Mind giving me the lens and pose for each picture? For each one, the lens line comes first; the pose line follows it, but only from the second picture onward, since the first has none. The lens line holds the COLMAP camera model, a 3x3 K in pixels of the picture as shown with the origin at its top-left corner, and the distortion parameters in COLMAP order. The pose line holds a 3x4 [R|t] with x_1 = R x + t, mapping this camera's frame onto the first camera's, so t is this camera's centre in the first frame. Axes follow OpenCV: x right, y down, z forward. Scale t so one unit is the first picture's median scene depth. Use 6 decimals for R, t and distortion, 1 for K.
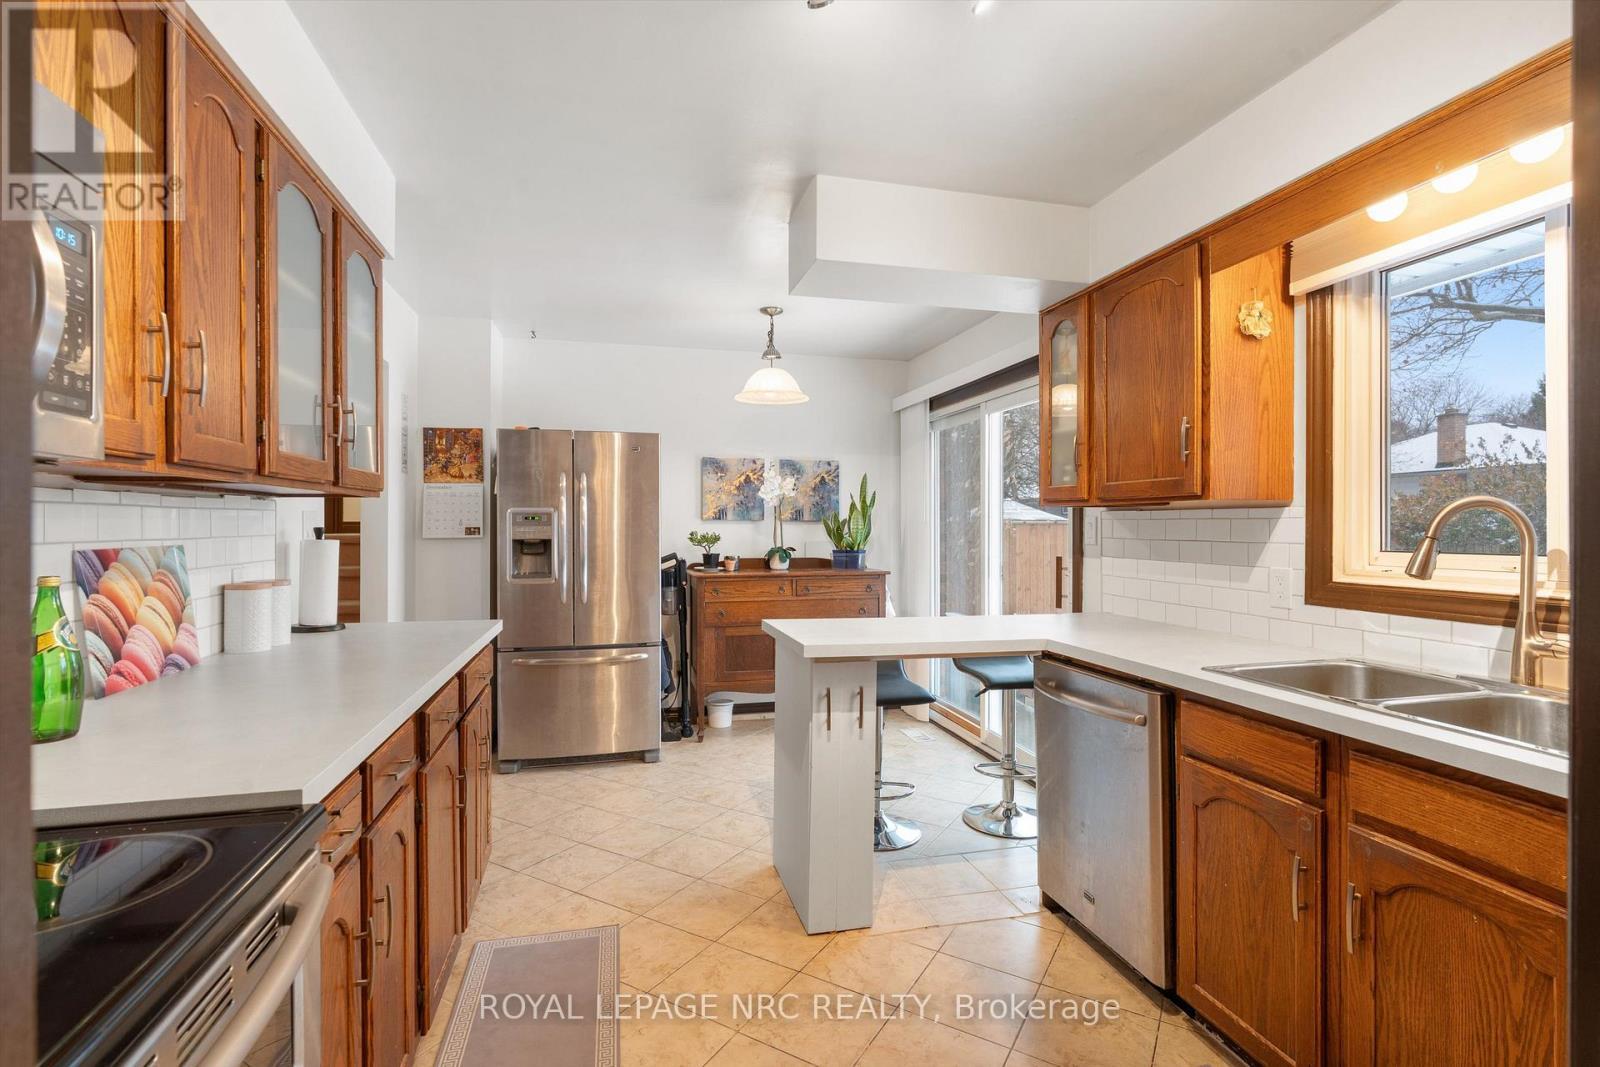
lens RADIAL K [[729.1, 0, 799.1], [0, 729.1, 530.5], [0, 0, 1]] dist [-0.002938, 0.000426]
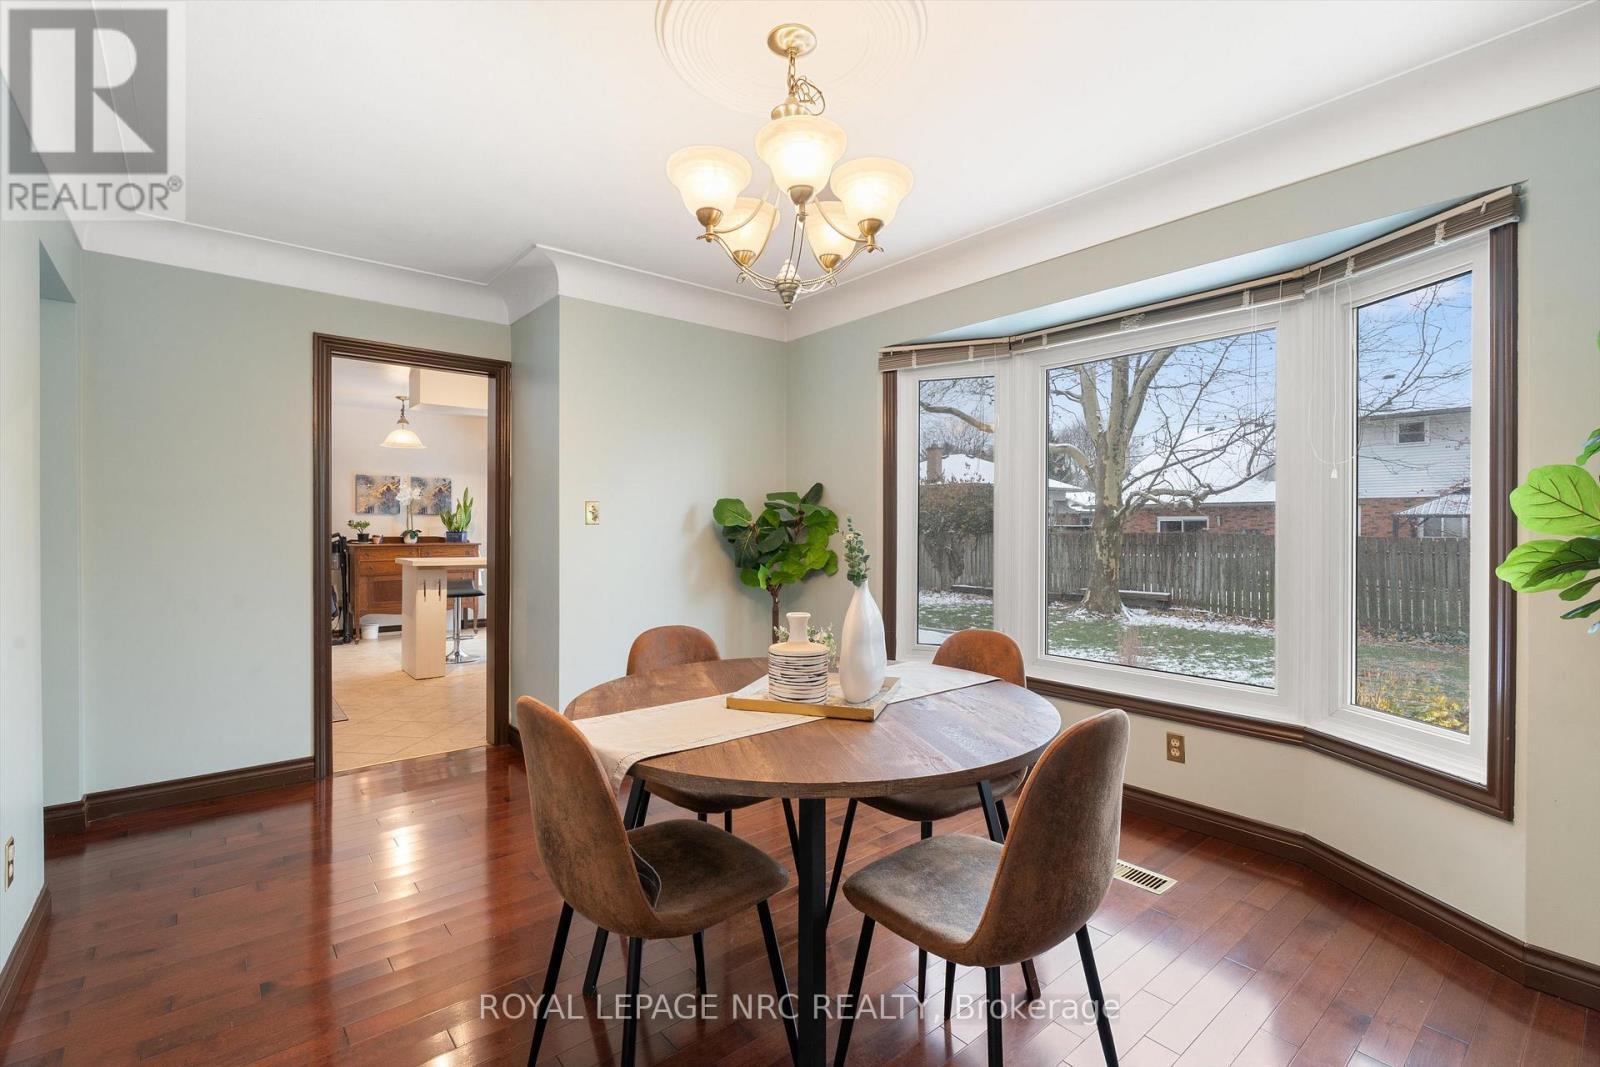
lens RADIAL K [[729.1, 0, 802.6], [0, 729.1, 530.3], [0, 0, 1]] dist [-0.002938, 0.000426]
pose [[0.903809, -0.002765, 0.427928, 0.071049], [0.002388, 0.999996, 0.001418, 0.023619], [-0.427930, -0.000260, 0.903812, -0.897263]]
